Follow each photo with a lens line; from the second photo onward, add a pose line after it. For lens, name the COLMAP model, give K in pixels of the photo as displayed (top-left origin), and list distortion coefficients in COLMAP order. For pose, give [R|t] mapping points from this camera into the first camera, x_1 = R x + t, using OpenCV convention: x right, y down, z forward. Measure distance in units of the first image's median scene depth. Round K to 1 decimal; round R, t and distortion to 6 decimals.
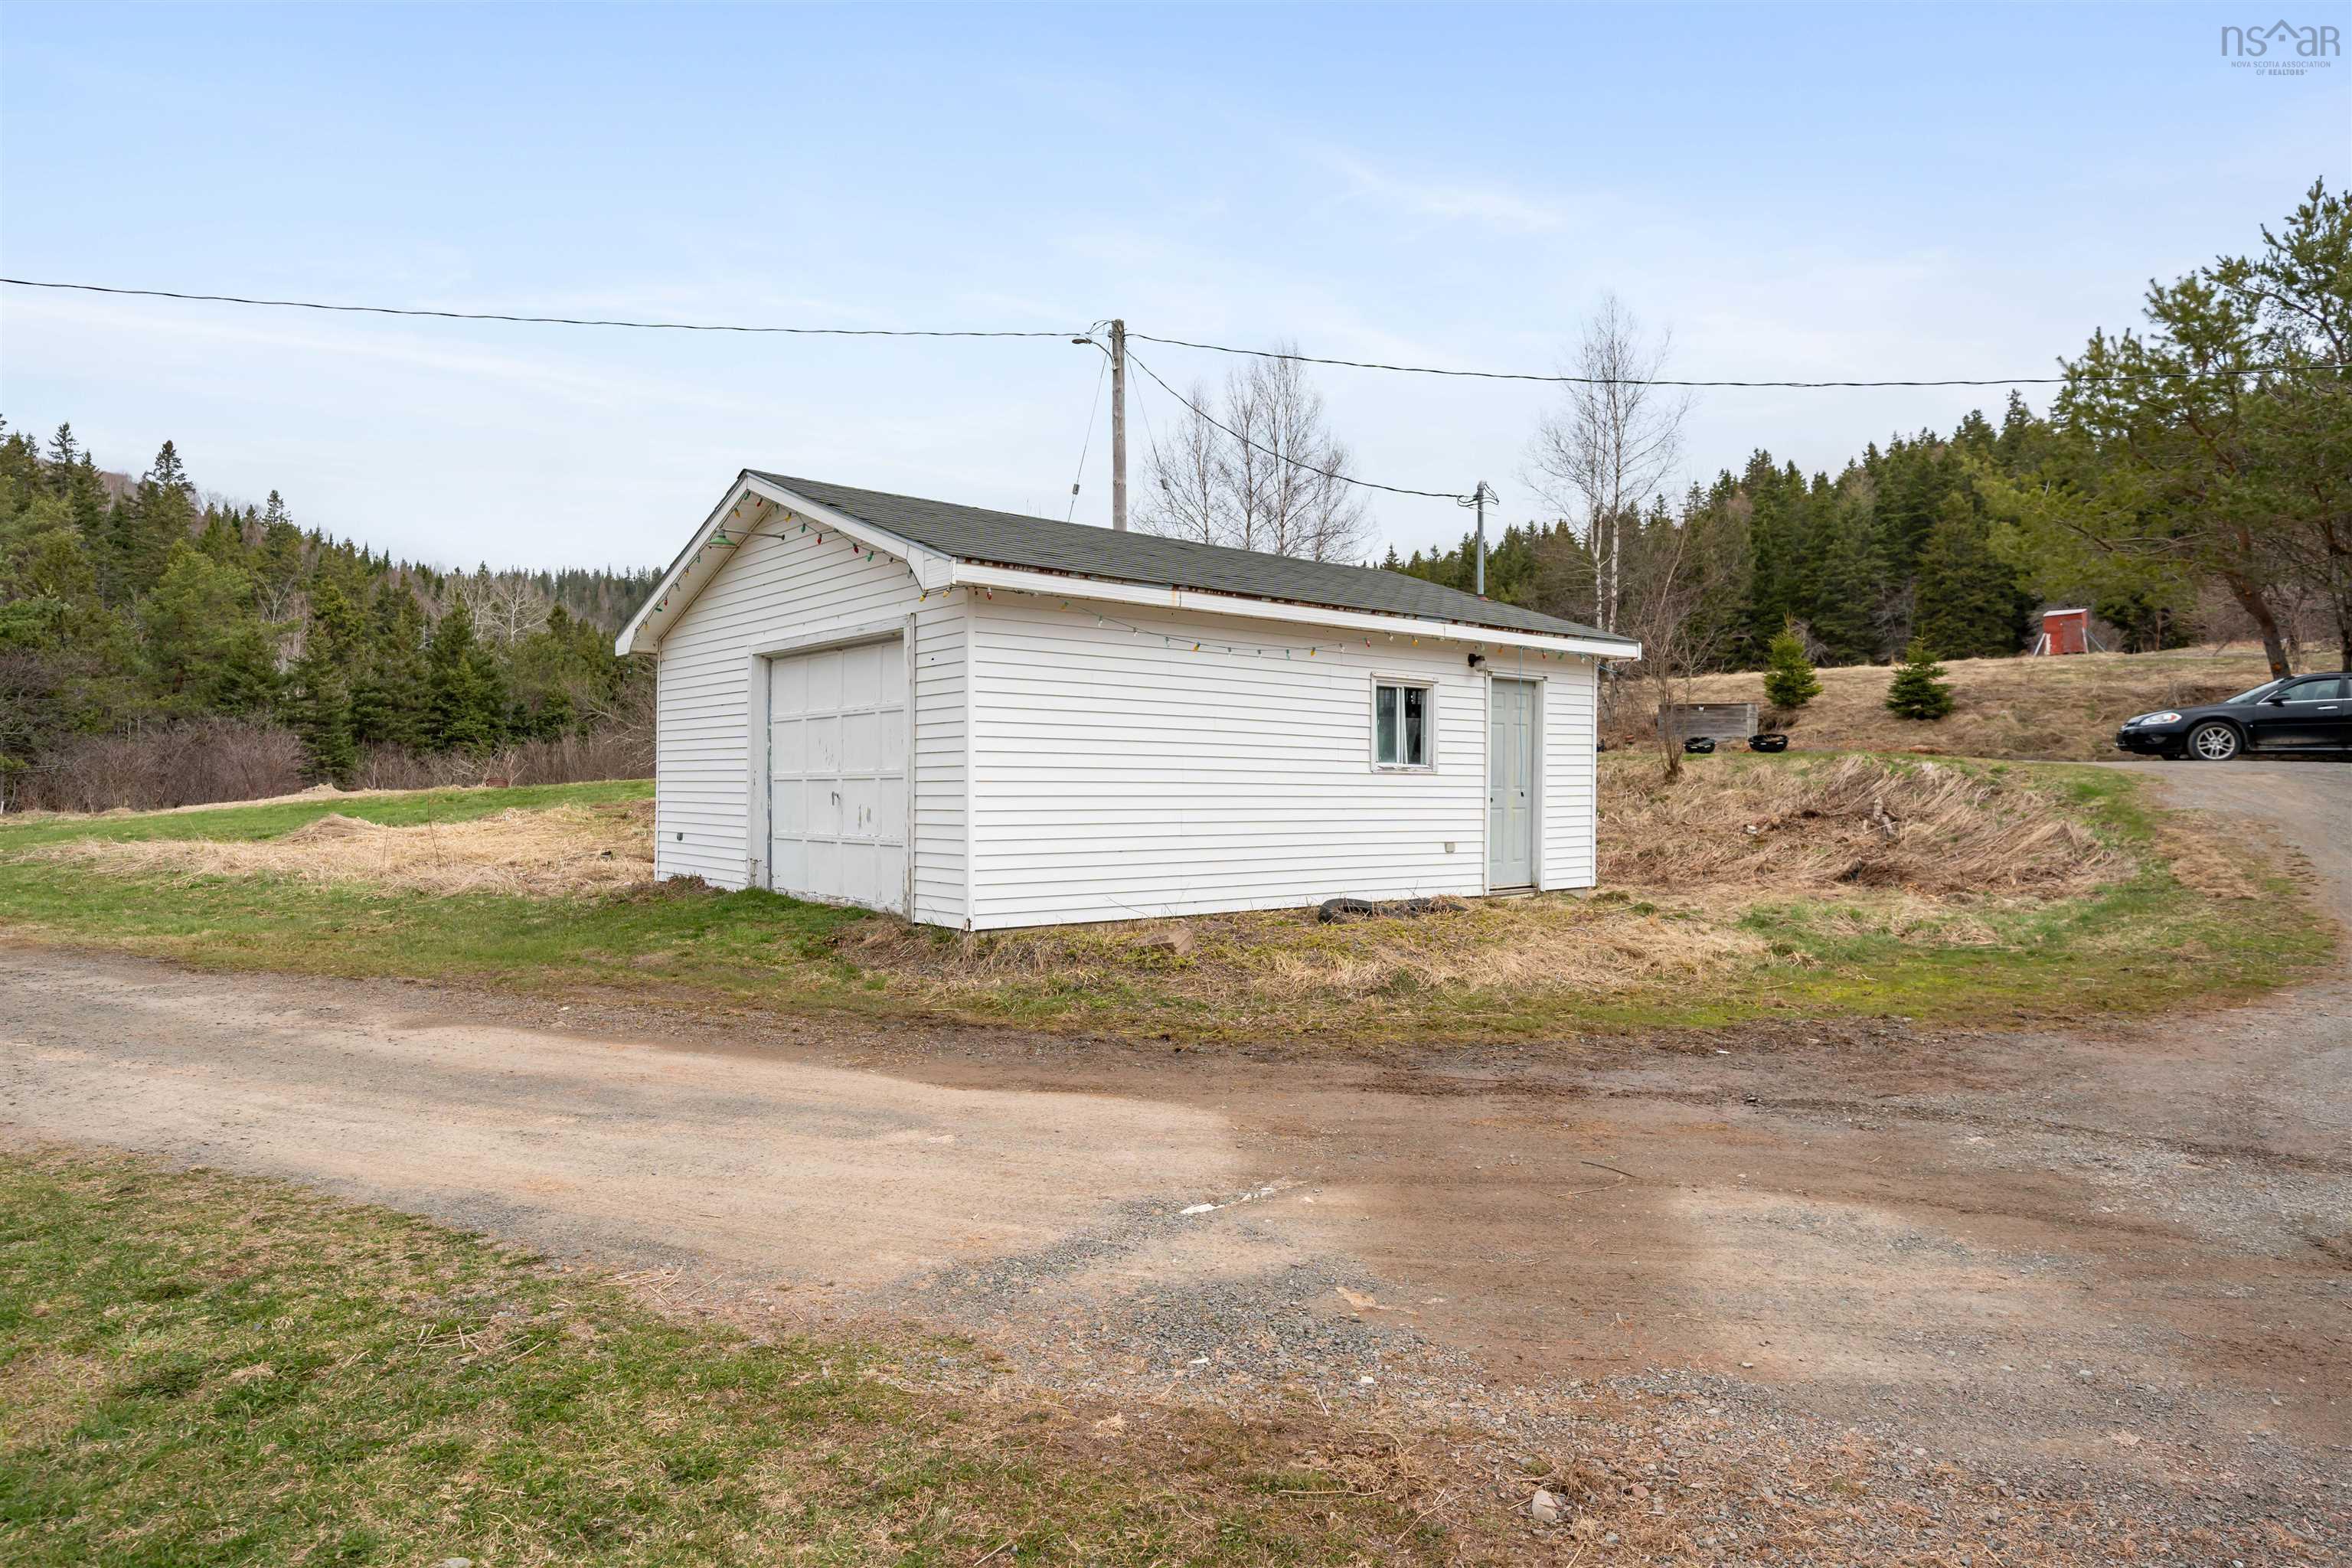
lens RADIAL K [[1382.0, 0, 1174.0], [0, 1382.0, 787.1], [0, 0, 1]] dist [-0.000707, -0.000042]
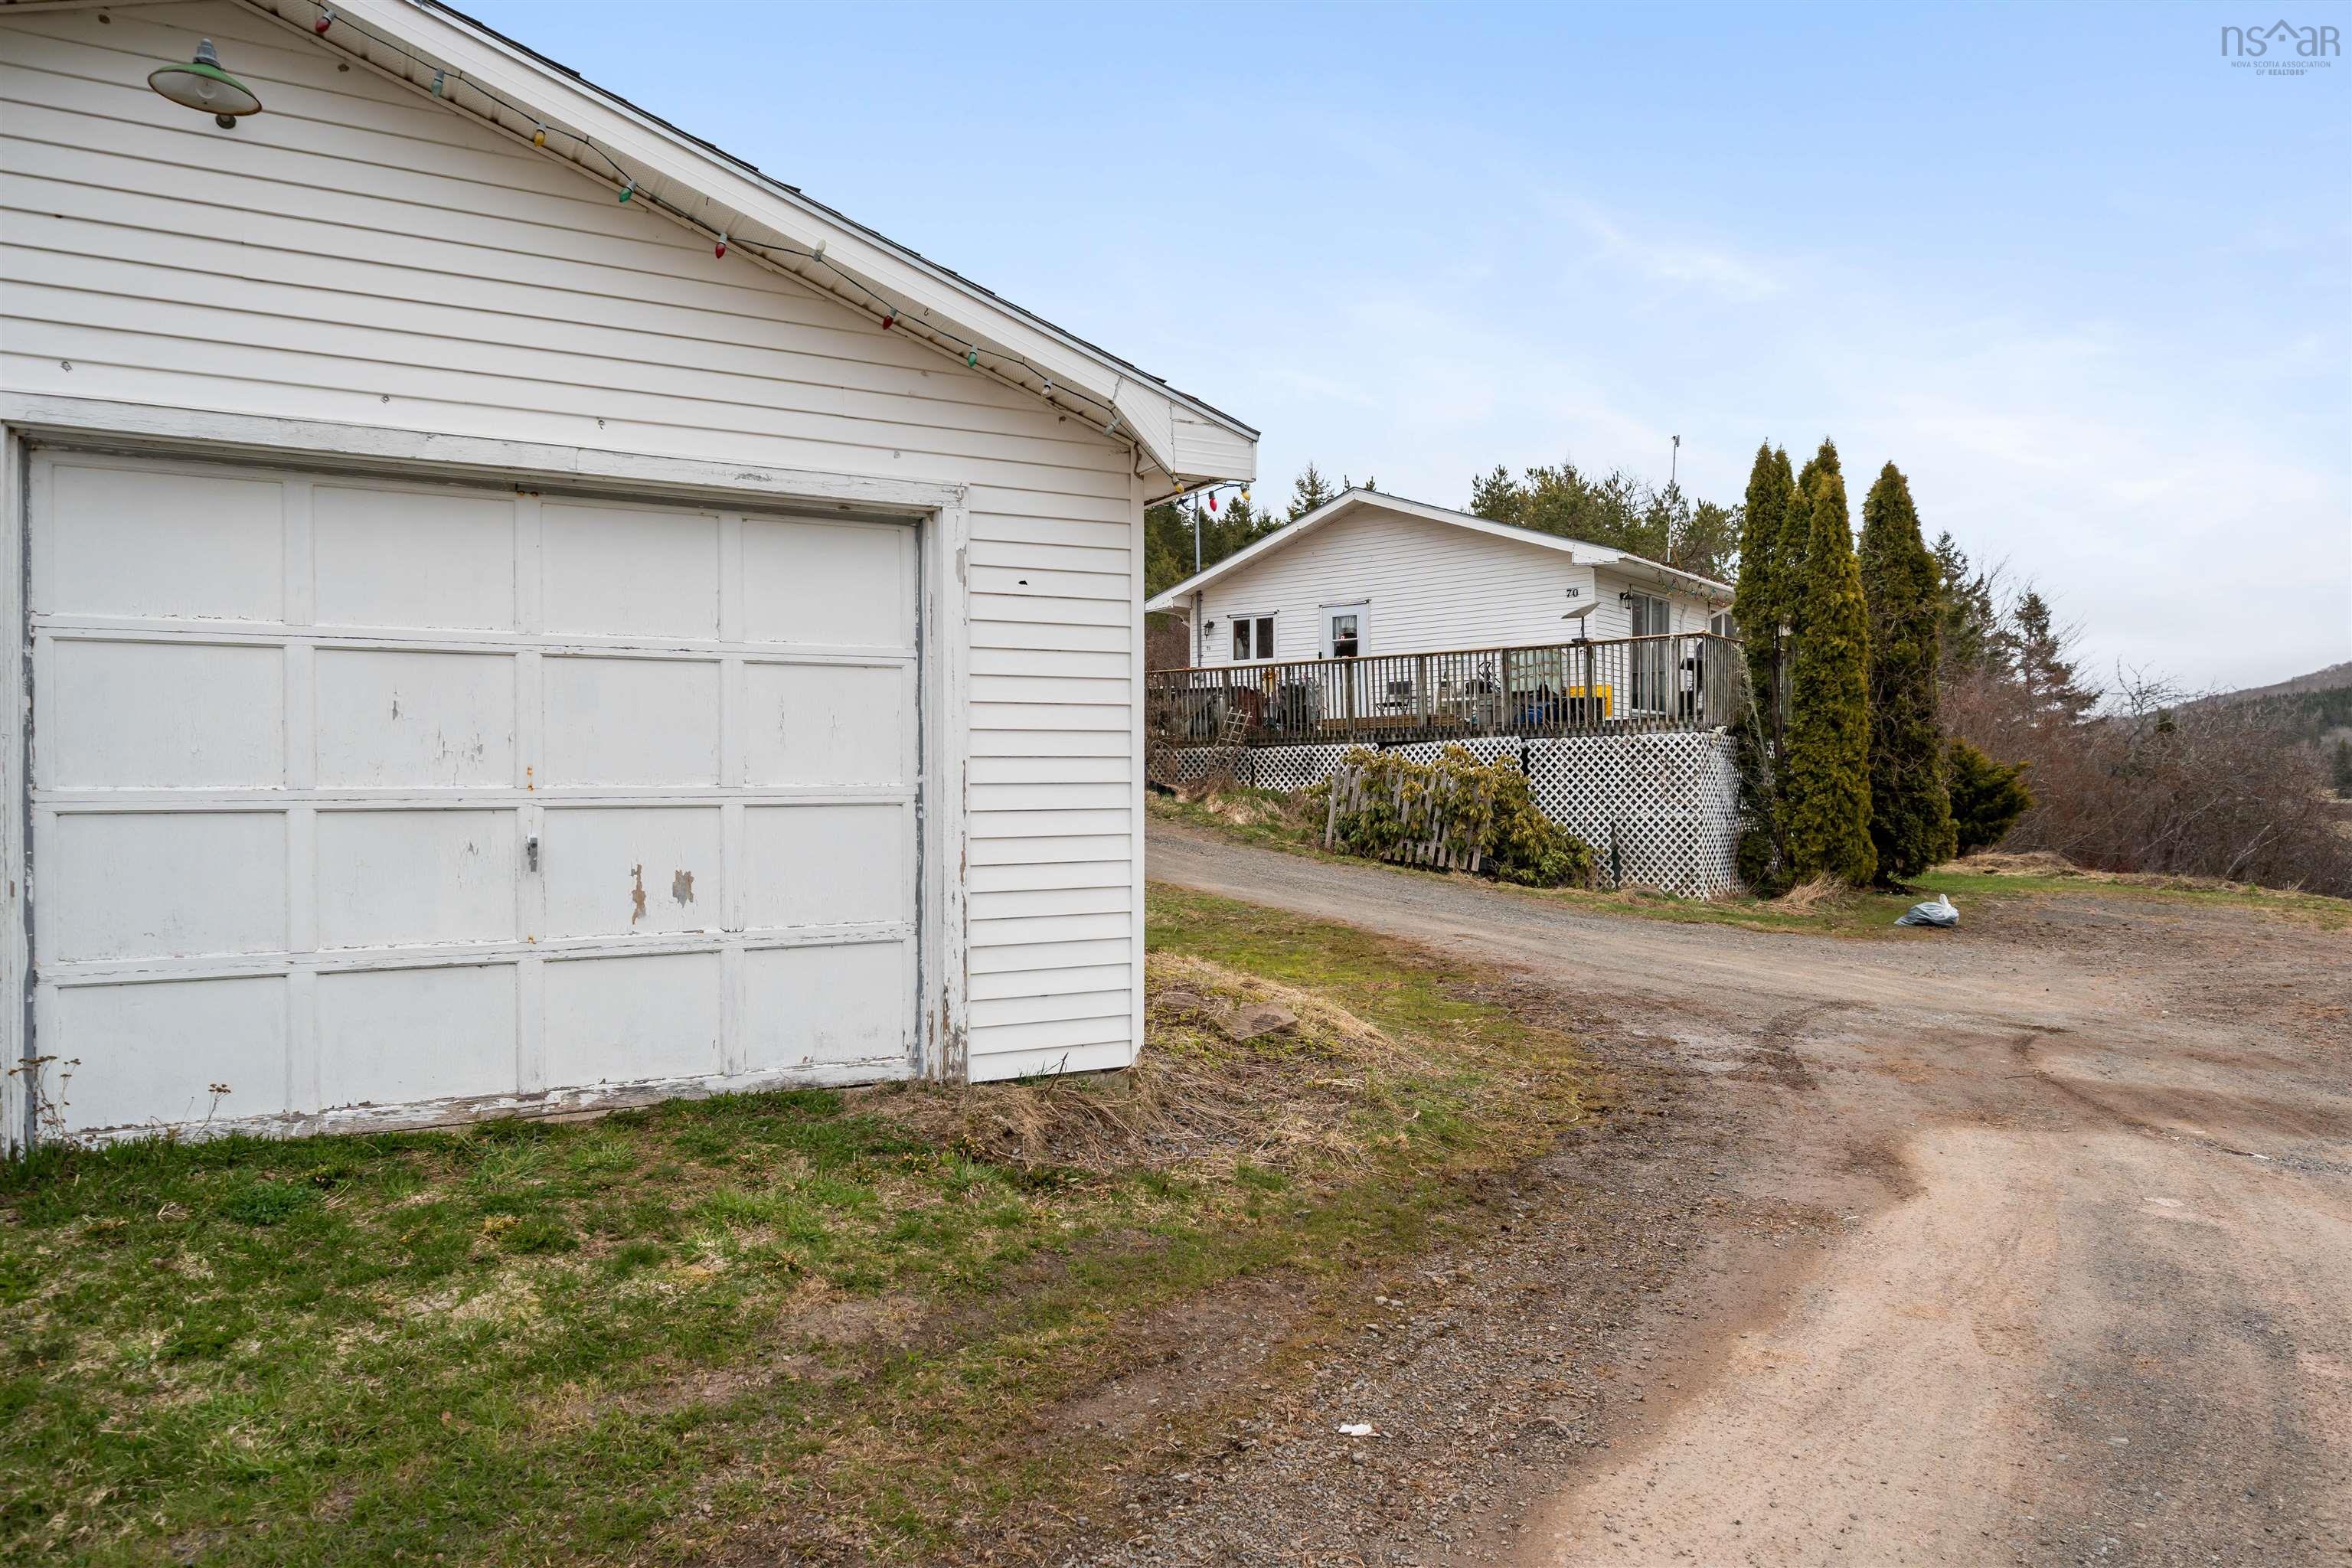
lens RADIAL K [[1506.4, 0, 1174.4], [0, 1506.4, 783.4], [0, 0, 1]] dist [0.000113, 0.000264]
pose [[0.207189, -0.000888, 0.978301, -1.157668], [0.000893, 0.999999, 0.000719, -0.023147], [-0.978301, 0.000725, 0.207189, 1.293301]]
